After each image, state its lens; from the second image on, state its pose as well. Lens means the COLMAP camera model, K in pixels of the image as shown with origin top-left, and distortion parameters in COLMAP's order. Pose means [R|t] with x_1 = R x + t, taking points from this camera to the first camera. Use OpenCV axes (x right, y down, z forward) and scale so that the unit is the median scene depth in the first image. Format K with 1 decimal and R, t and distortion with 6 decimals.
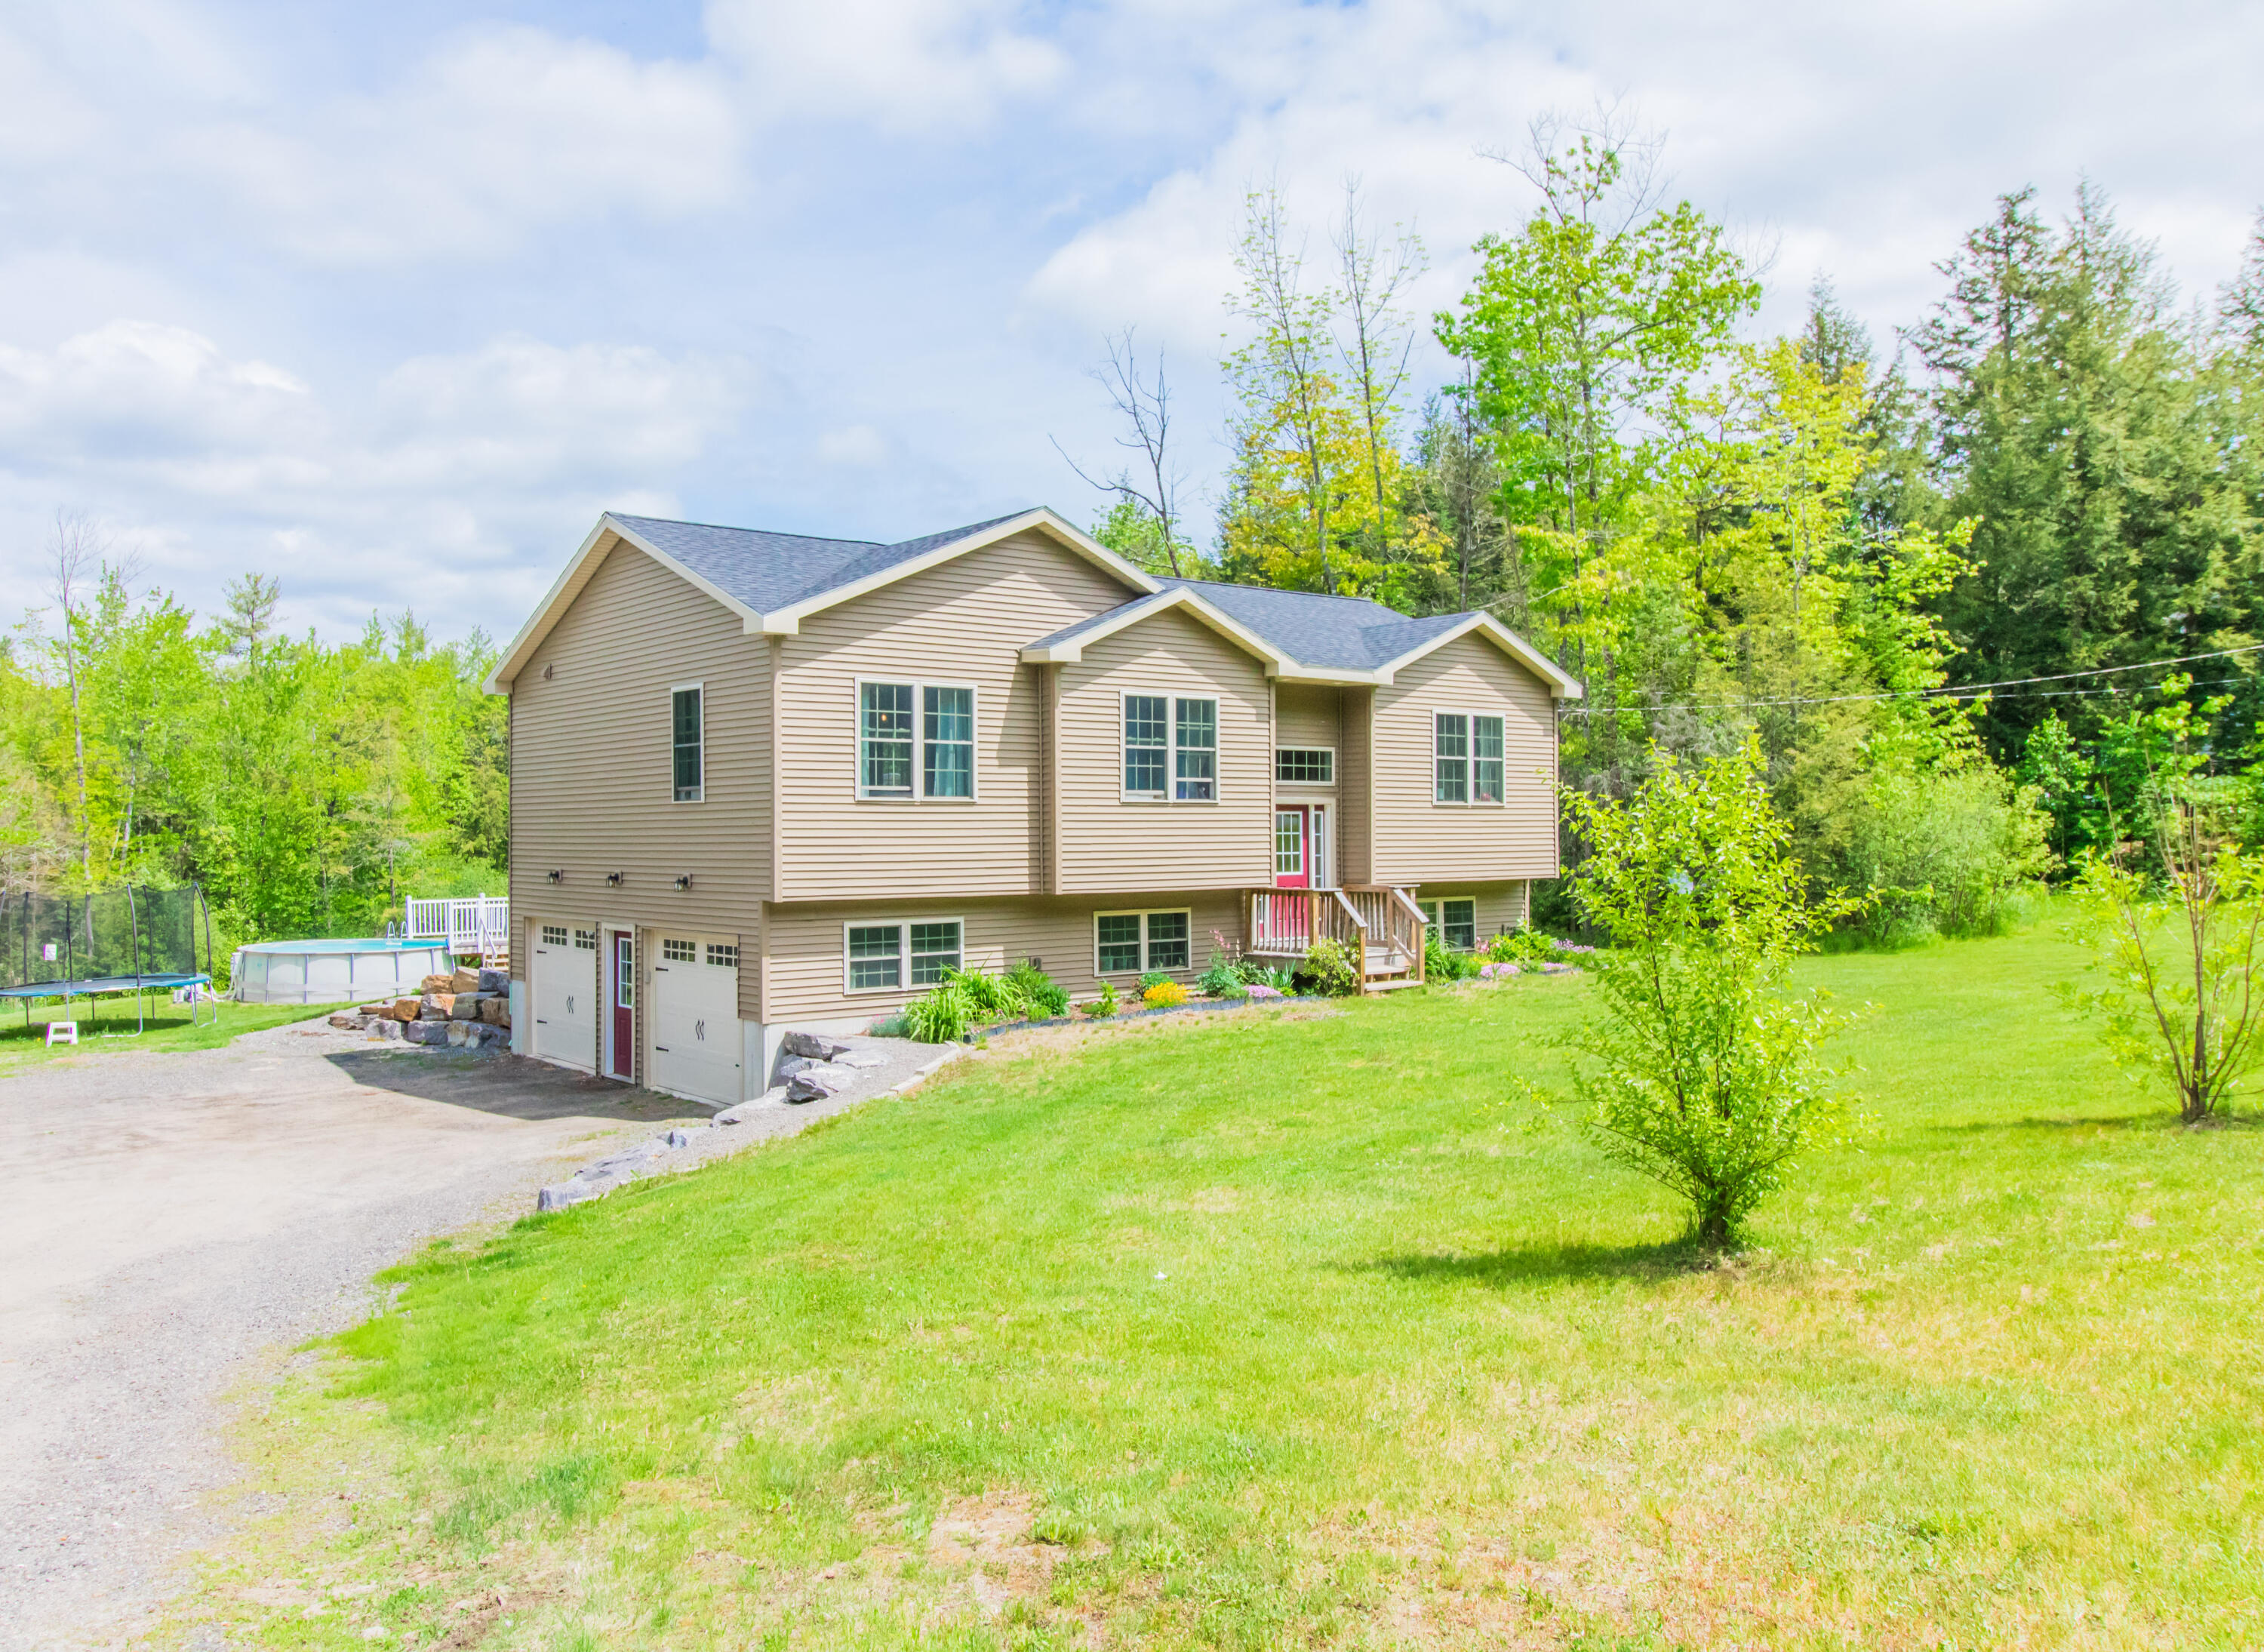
lens RADIAL K [[1718.2, 0, 1034.5], [0, 1718.2, 803.9], [0, 0, 1]] dist [-0.003977, 0.007802]
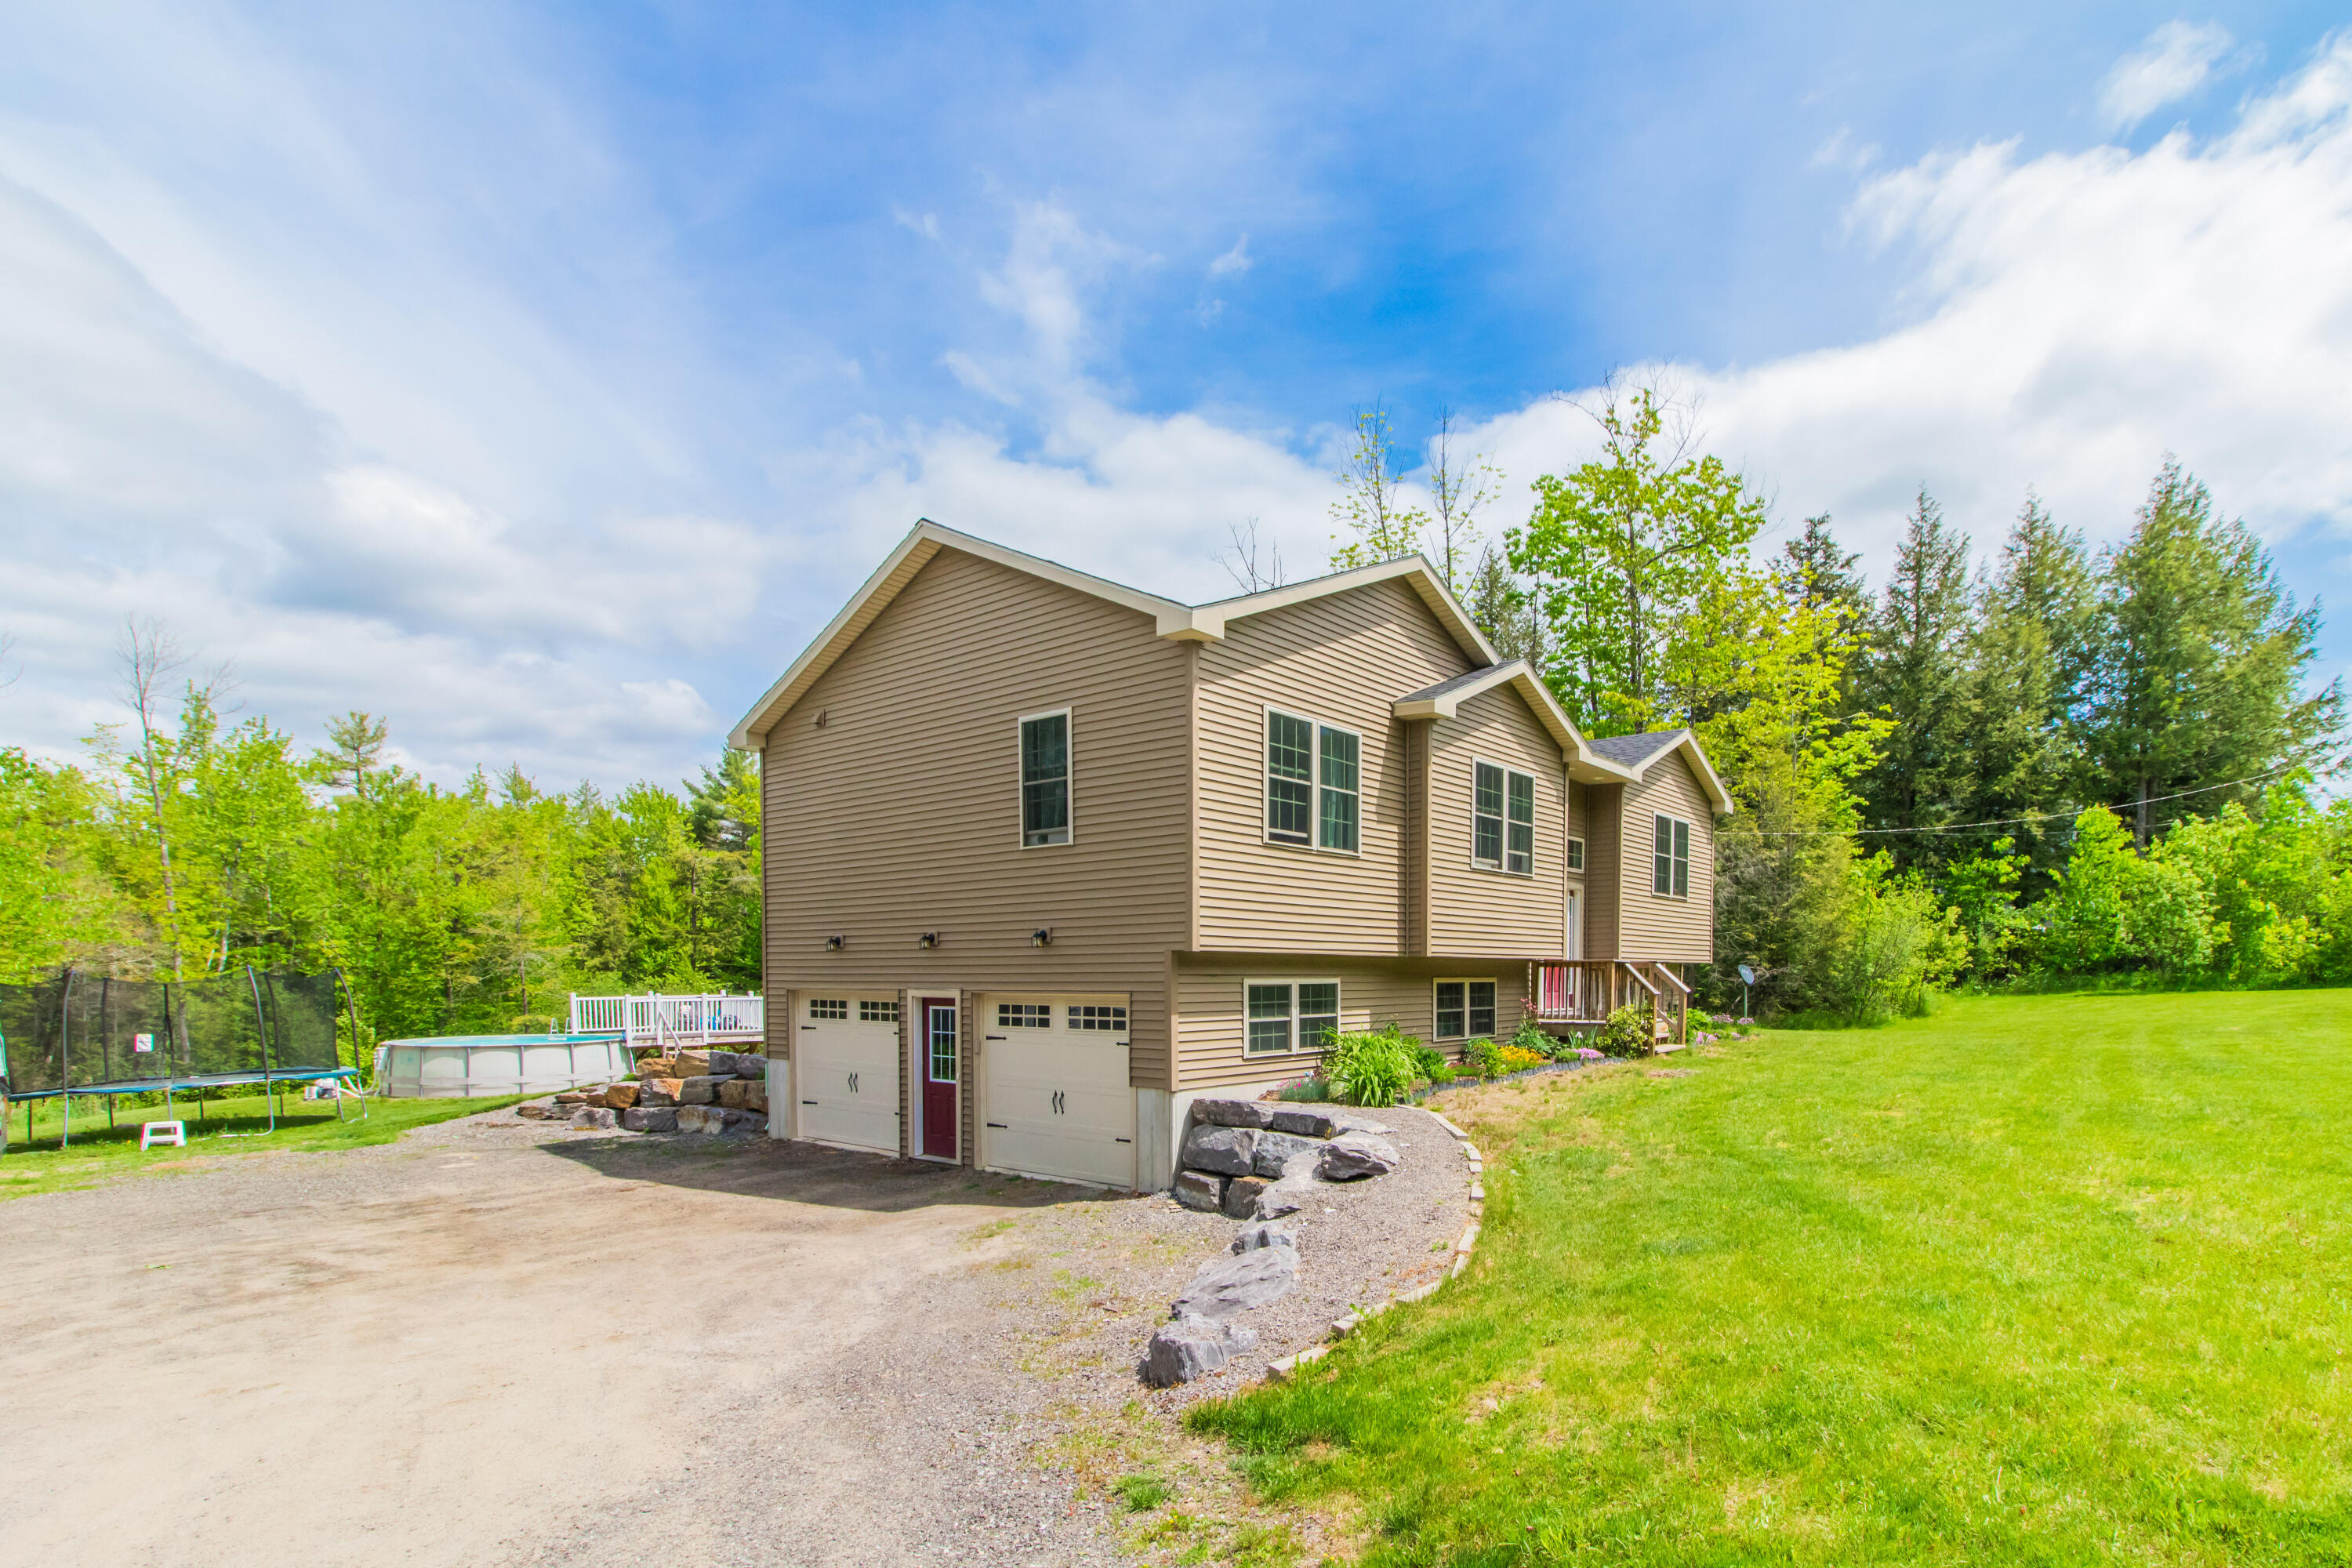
lens RADIAL K [[1169.2, 0, 1347.5], [0, 1169.2, 1011.2], [0, 0, 1]] dist [-0.000177, 0.000203]
pose [[0.959490, -0.002128, 0.281735, -0.203572], [-0.010545, 0.999000, 0.043455, 0.051368], [-0.281545, -0.044666, 0.958508, 0.344390]]
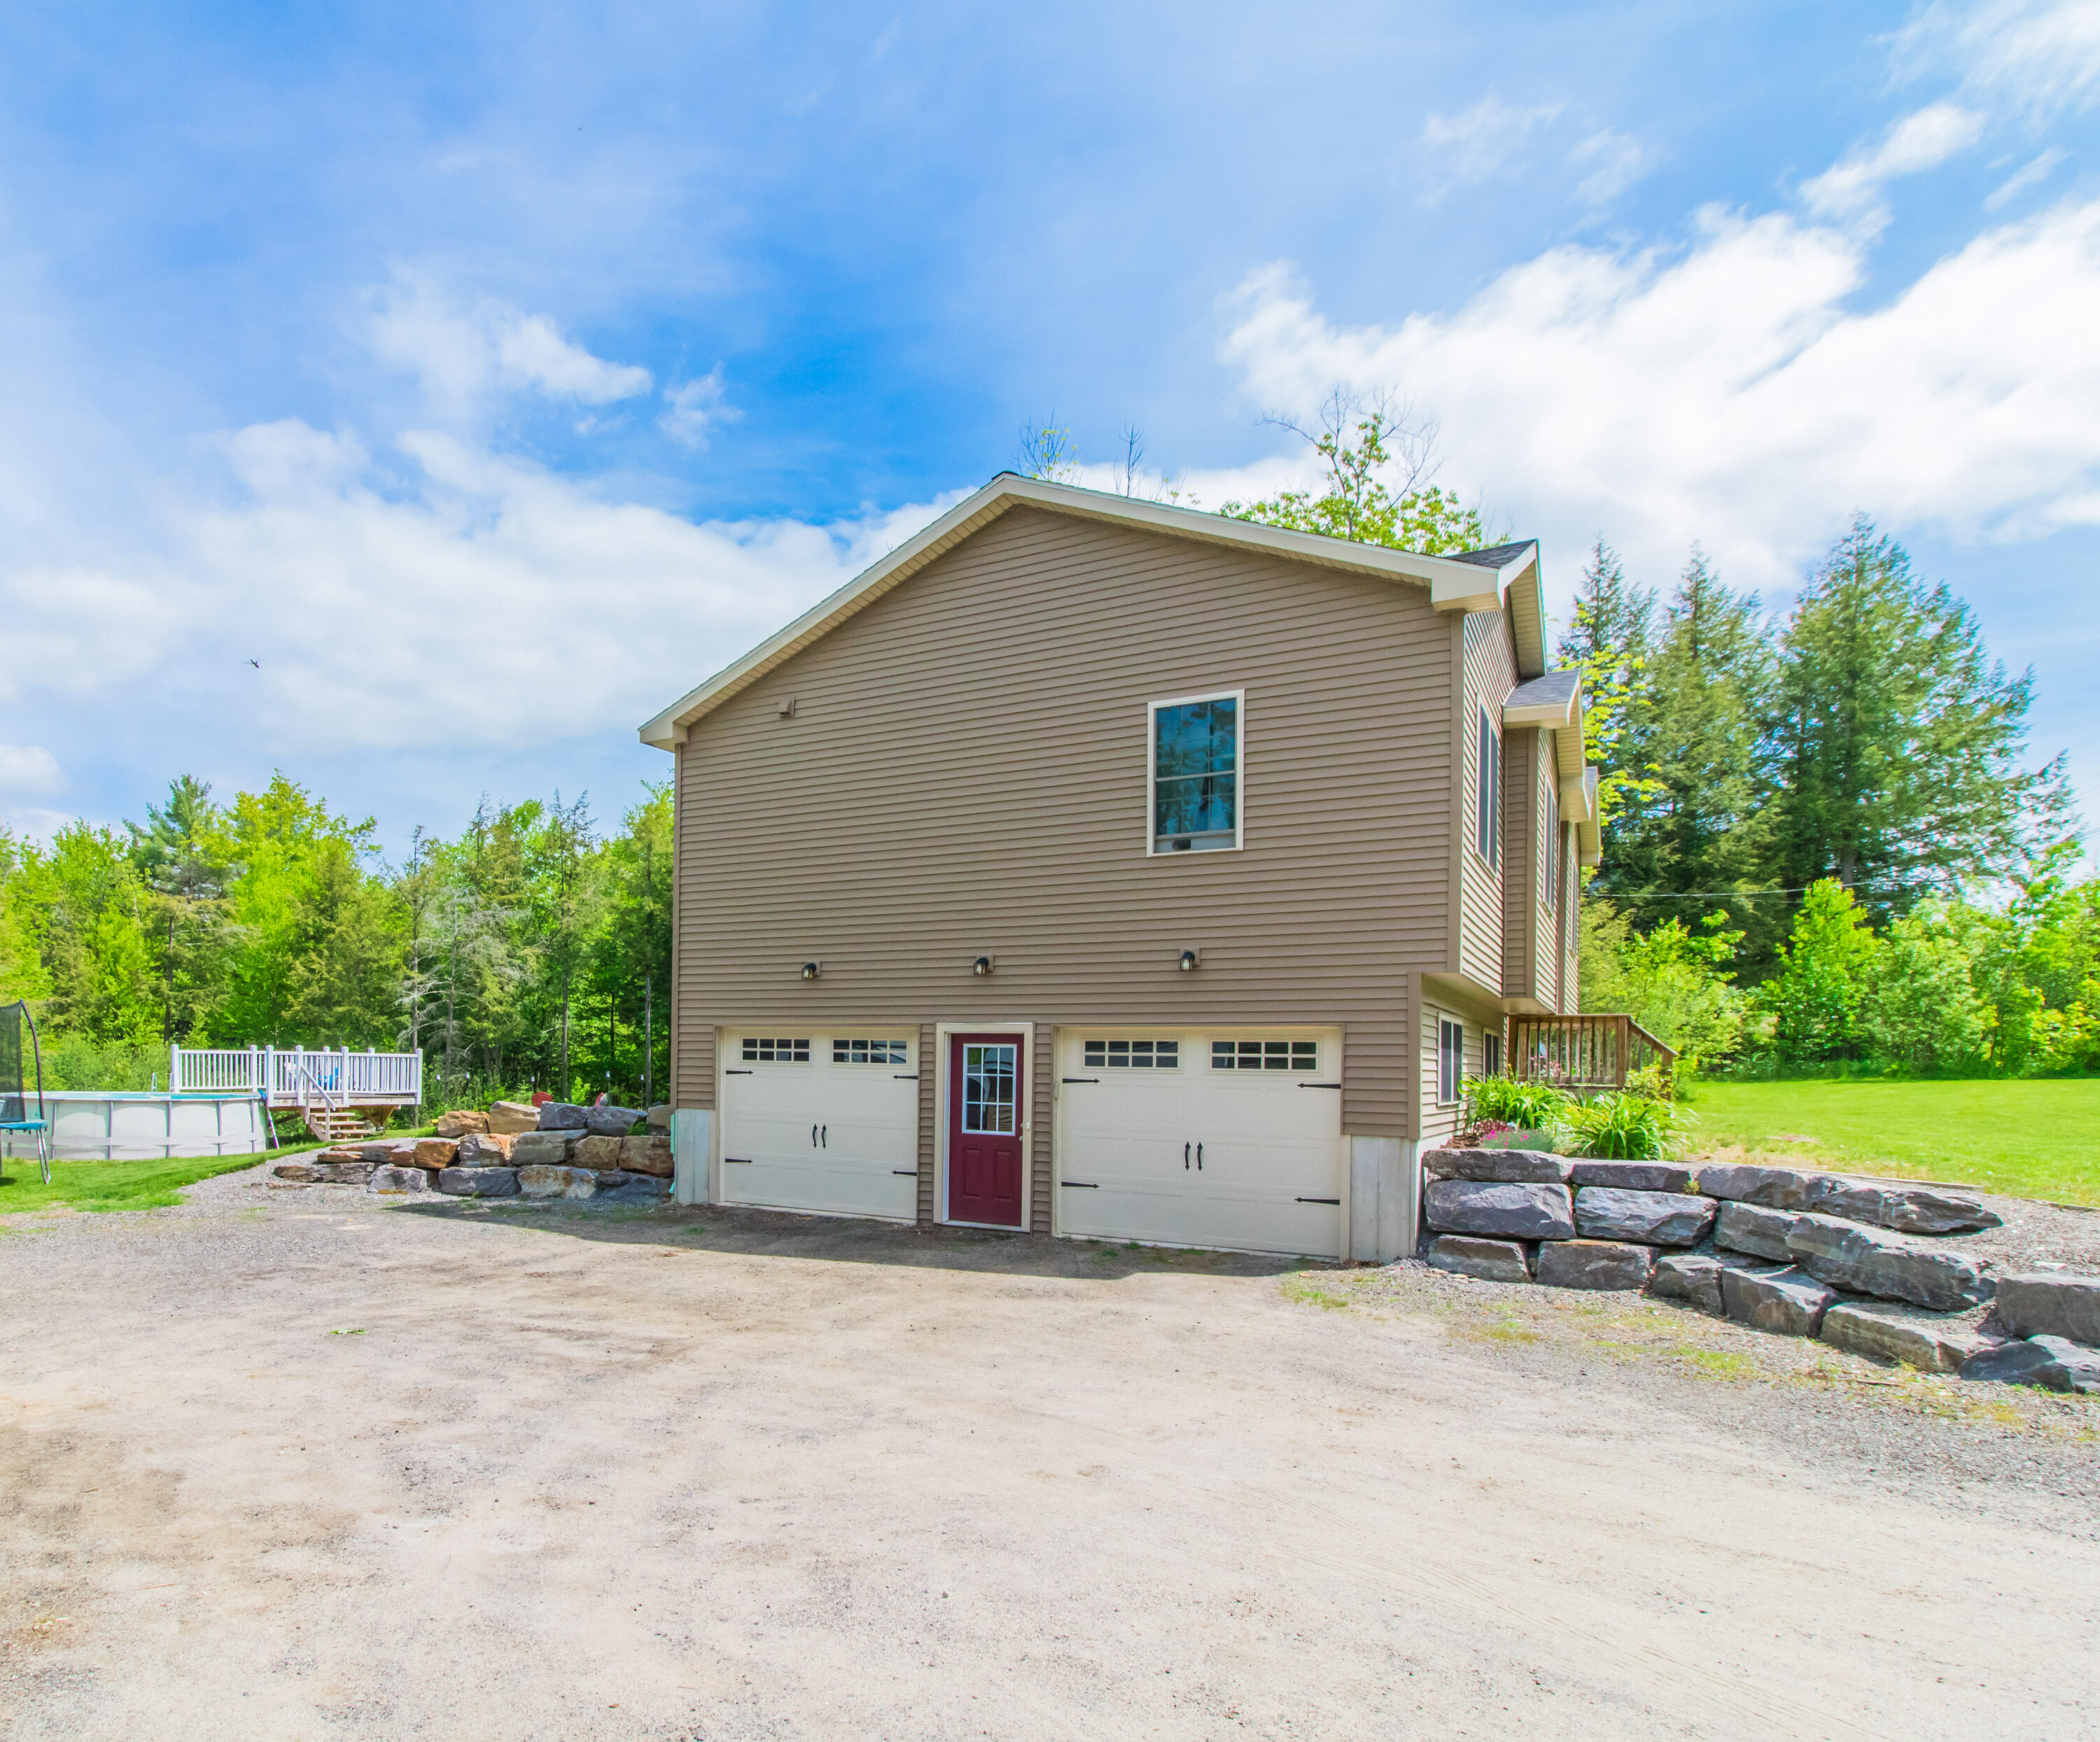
lens RADIAL K [[1277.1, 0, 775.2], [0, 1277.1, 1064.9], [0, 0, 1]] dist [-0.001319, 0.000881]
pose [[0.943279, 0.026007, 0.330980, -0.509164], [-0.031166, 0.999461, 0.010289, 0.083899], [-0.330535, -0.020021, 0.943582, 0.487676]]
